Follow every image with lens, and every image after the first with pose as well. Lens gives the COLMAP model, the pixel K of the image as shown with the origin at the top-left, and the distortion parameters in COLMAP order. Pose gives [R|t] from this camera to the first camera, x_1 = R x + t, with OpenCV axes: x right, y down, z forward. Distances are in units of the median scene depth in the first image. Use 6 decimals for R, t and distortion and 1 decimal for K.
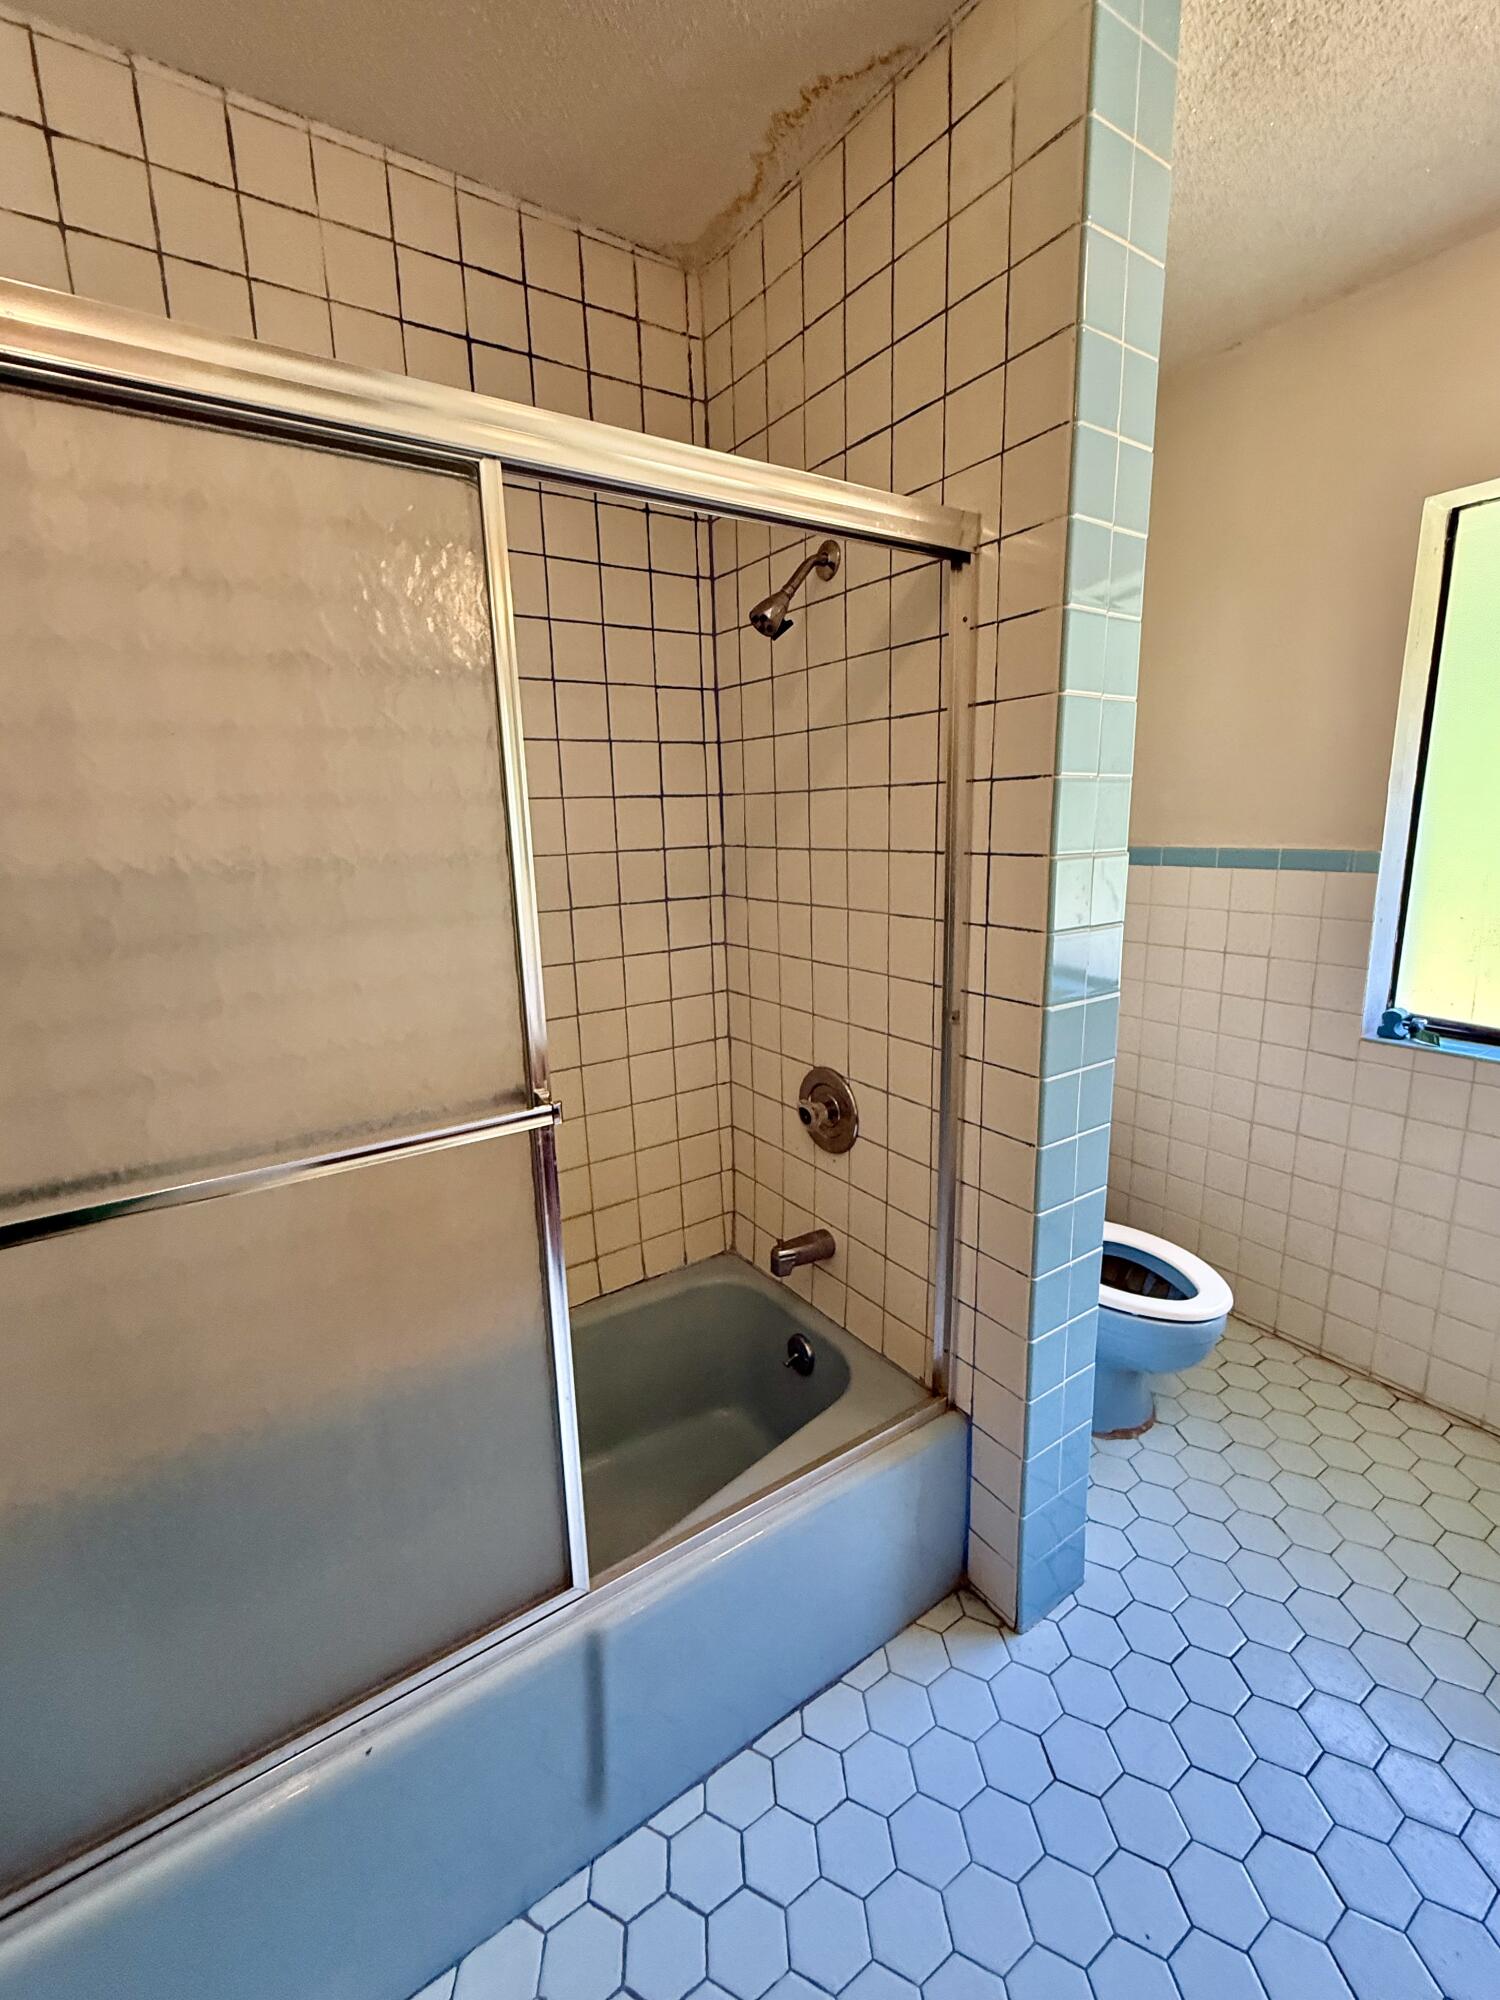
lens RADIAL K [[854.7, 0, 751.6], [0, 854.7, 998.7], [0, 0, 1]] dist [-0.001009, -0.000333]
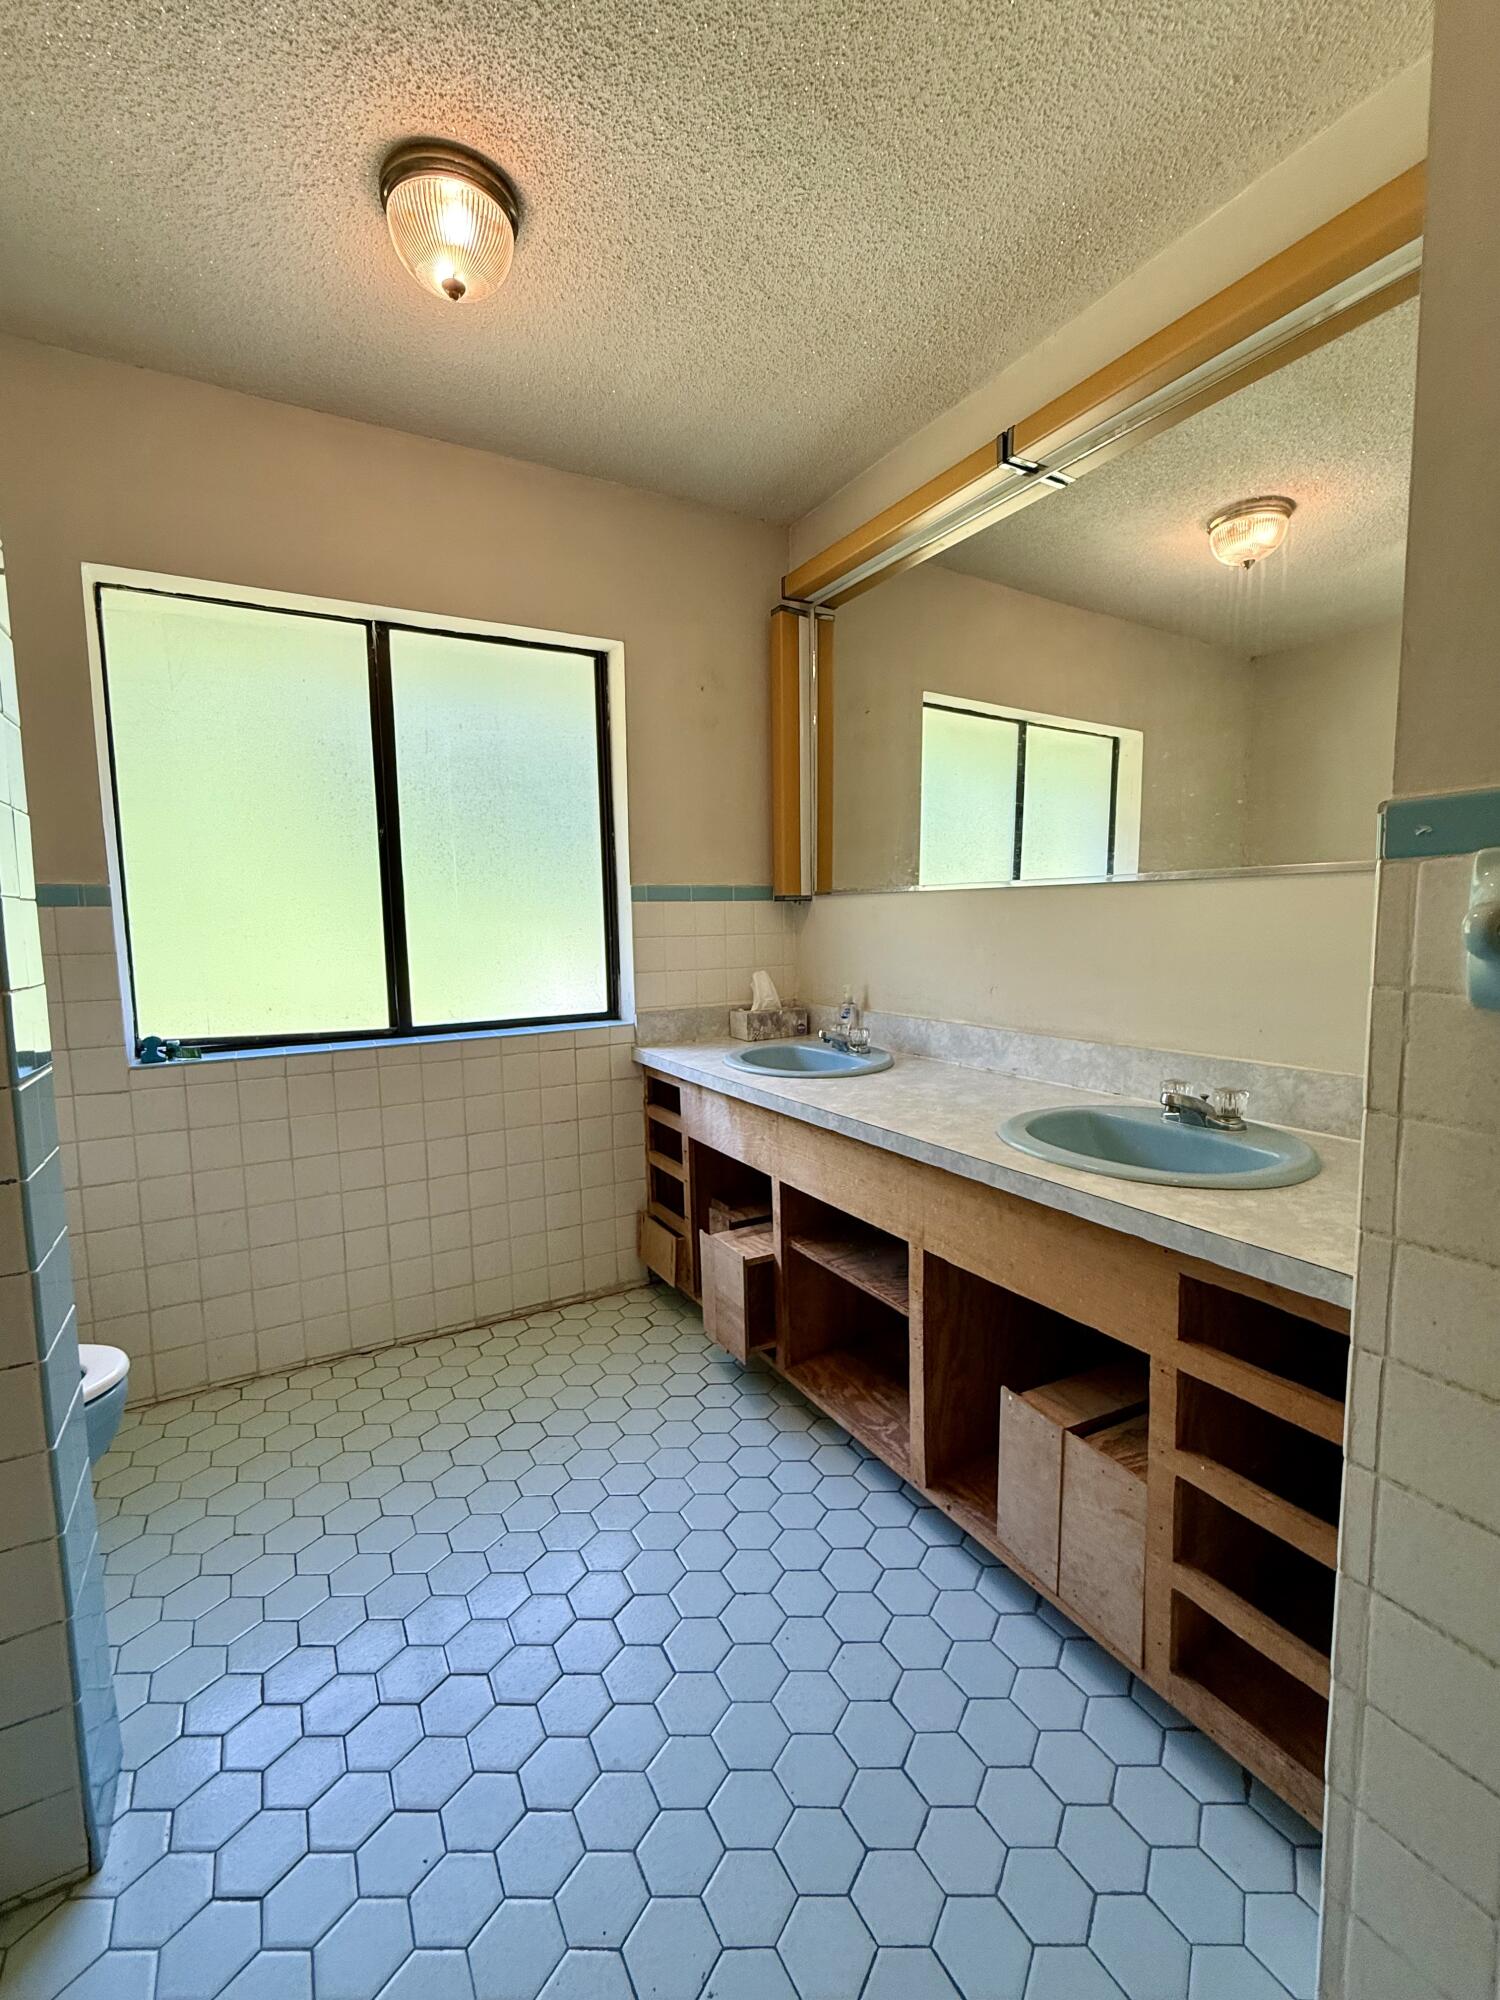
lens RADIAL K [[854.7, 0, 751.6], [0, 854.7, 998.7], [0, 0, 1]] dist [-0.001009, -0.000333]
pose [[0.078303, -0.072268, 0.994307, -0.236794], [0.225429, 0.972819, 0.052954, 0.080989], [-0.971108, 0.219999, 0.092466, 0.171862]]
